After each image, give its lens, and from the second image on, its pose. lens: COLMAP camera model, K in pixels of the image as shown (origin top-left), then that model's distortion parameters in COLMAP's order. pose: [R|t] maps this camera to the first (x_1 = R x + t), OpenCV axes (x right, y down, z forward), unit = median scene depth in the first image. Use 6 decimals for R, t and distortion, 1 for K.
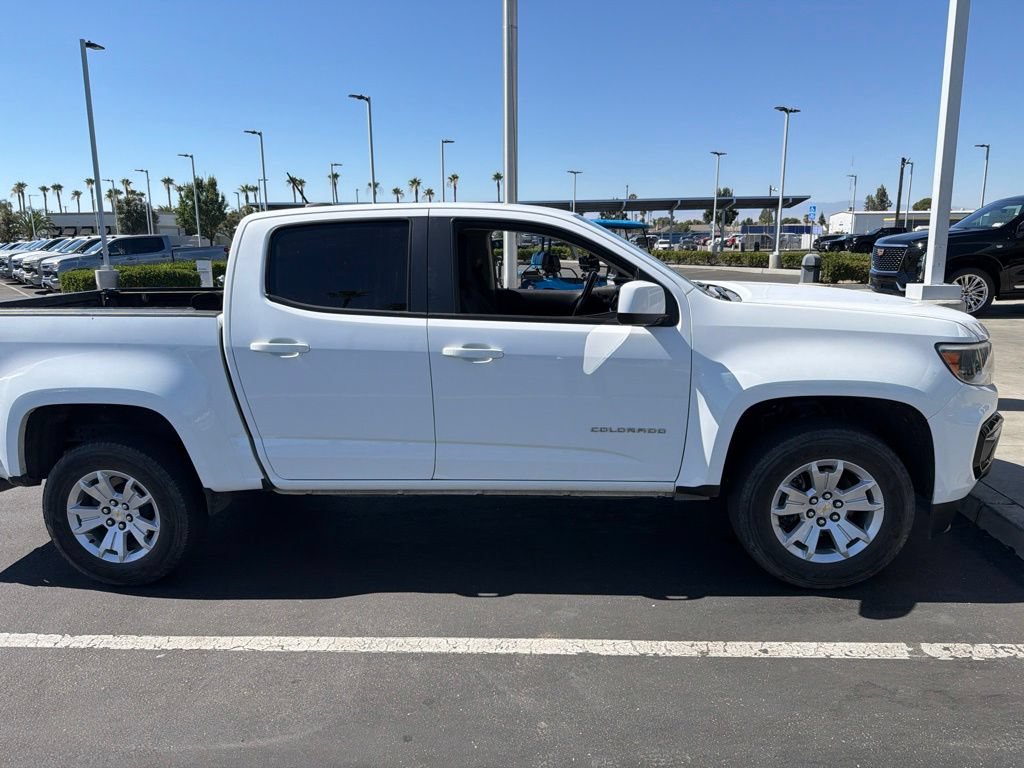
lens RADIAL K [[728.9, 0, 515.2], [0, 728.9, 380.9], [0, 0, 1]] dist [0.038978, -0.052339]
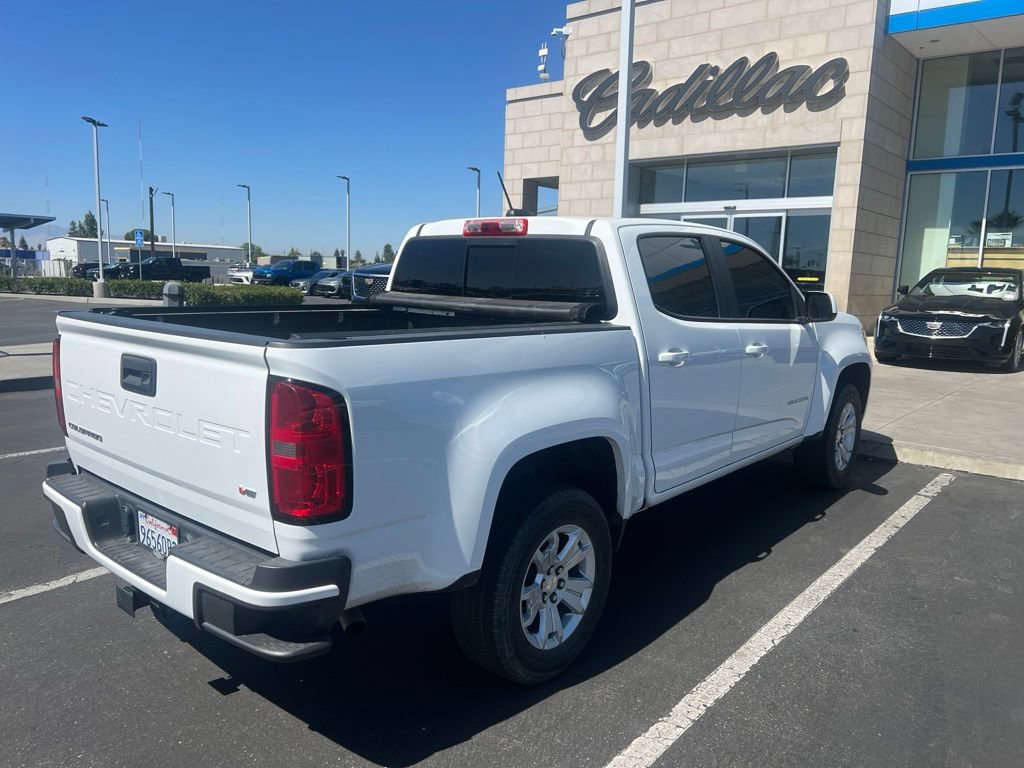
lens RADIAL K [[777.2, 0, 503.1], [0, 777.2, 387.4], [0, 0, 1]] dist [0.038491, -0.037253]
pose [[0.573950, -0.089688, 0.813964, -1.228388], [0.123877, 0.992054, 0.021962, -0.051863], [-0.809466, 0.088227, 0.580500, 0.538058]]
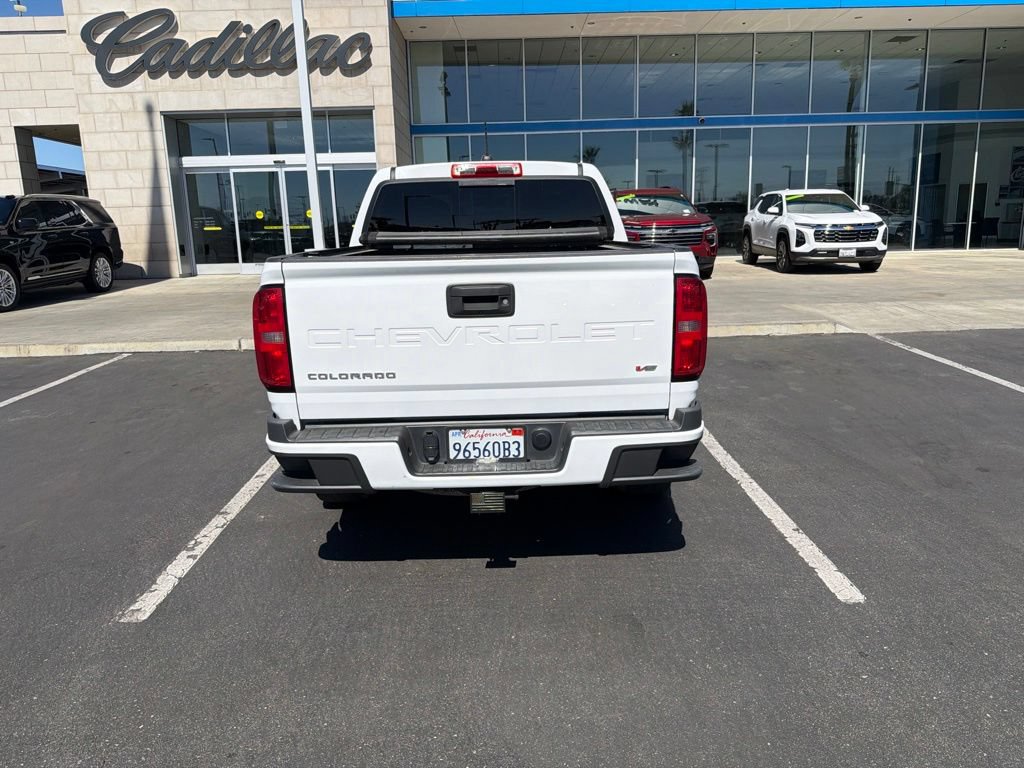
lens RADIAL K [[728.9, 0, 514.3], [0, 728.9, 375.3], [0, 0, 1]] dist [0.038978, -0.052339]
pose [[-0.117304, -0.180698, 0.976518, -1.582432], [0.221926, 0.953671, 0.203129, -0.160361], [-0.967982, 0.240542, -0.071767, 1.265742]]
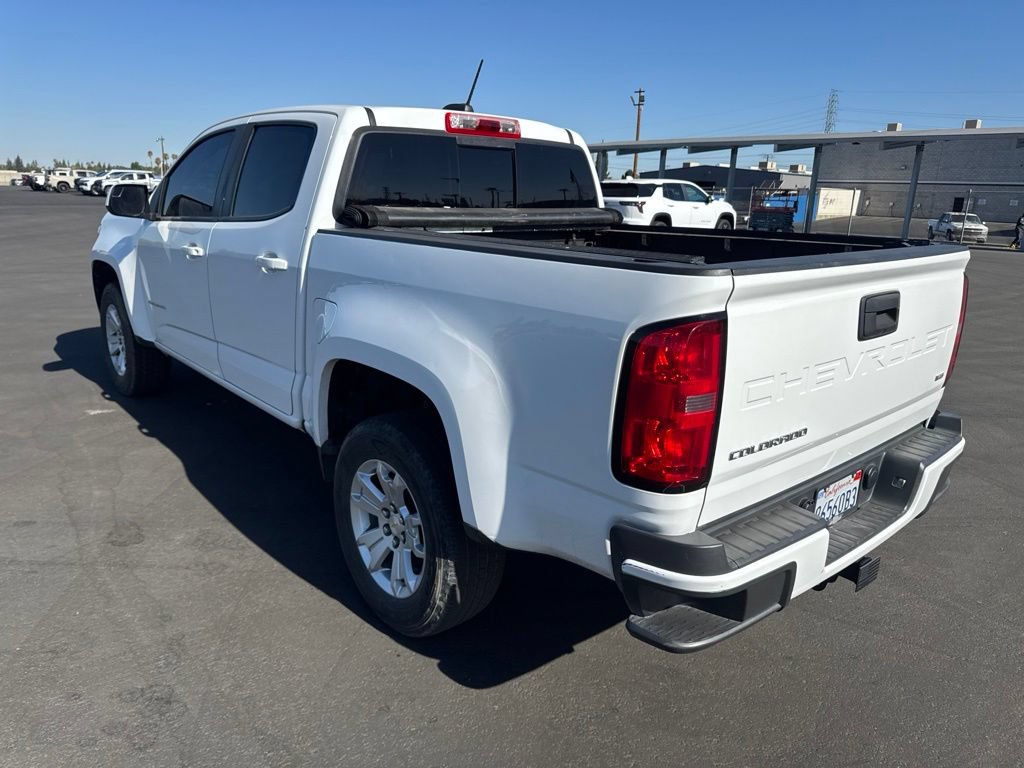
lens RADIAL K [[728.9, 0, 508.0], [0, 728.9, 376.5], [0, 0, 1]] dist [0.038978, -0.052339]
pose [[-0.733092, -0.167231, 0.659249, -1.005619], [0.124048, 0.920165, 0.371360, -0.292744], [-0.668721, 0.354020, -0.653821, 1.807530]]
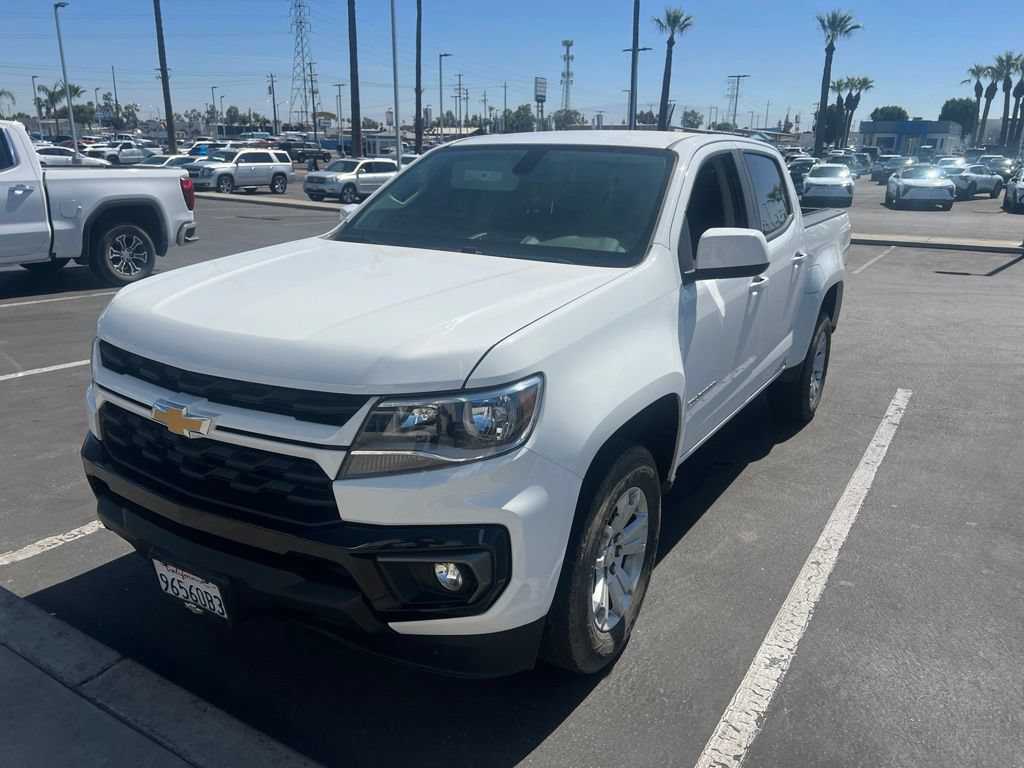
lens RADIAL K [[777.2, 0, 508.0], [0, 777.2, 383.3], [0, 0, 1]] dist [0.038491, -0.037253]
pose [[-0.432315, 0.271847, -0.859769, 1.027932], [-0.183372, 0.907047, 0.379000, -0.339971], [0.882881, 0.321505, -0.342280, 1.485974]]
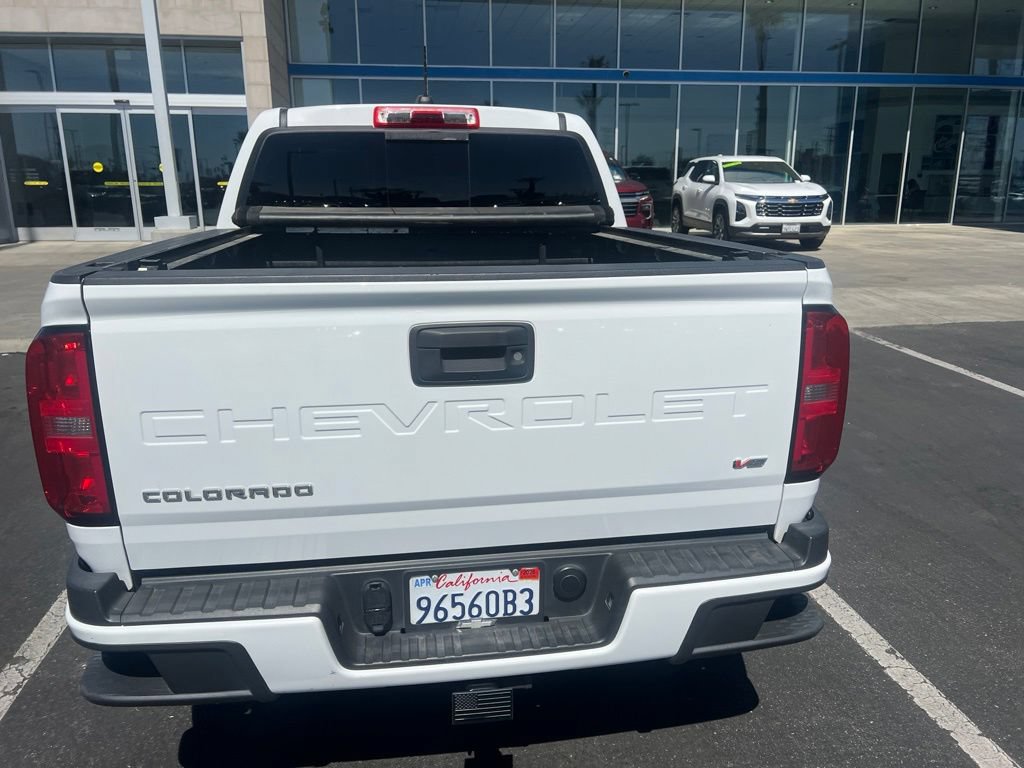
lens RADIAL K [[777.2, 0, 514.4], [0, 777.2, 391.1], [0, 0, 1]] dist [0.038491, -0.037253]
pose [[-0.252315, -0.230945, 0.939681, -1.254353], [0.197317, 0.938418, 0.283617, -0.189017], [-0.947314, 0.256976, -0.191208, 1.293497]]
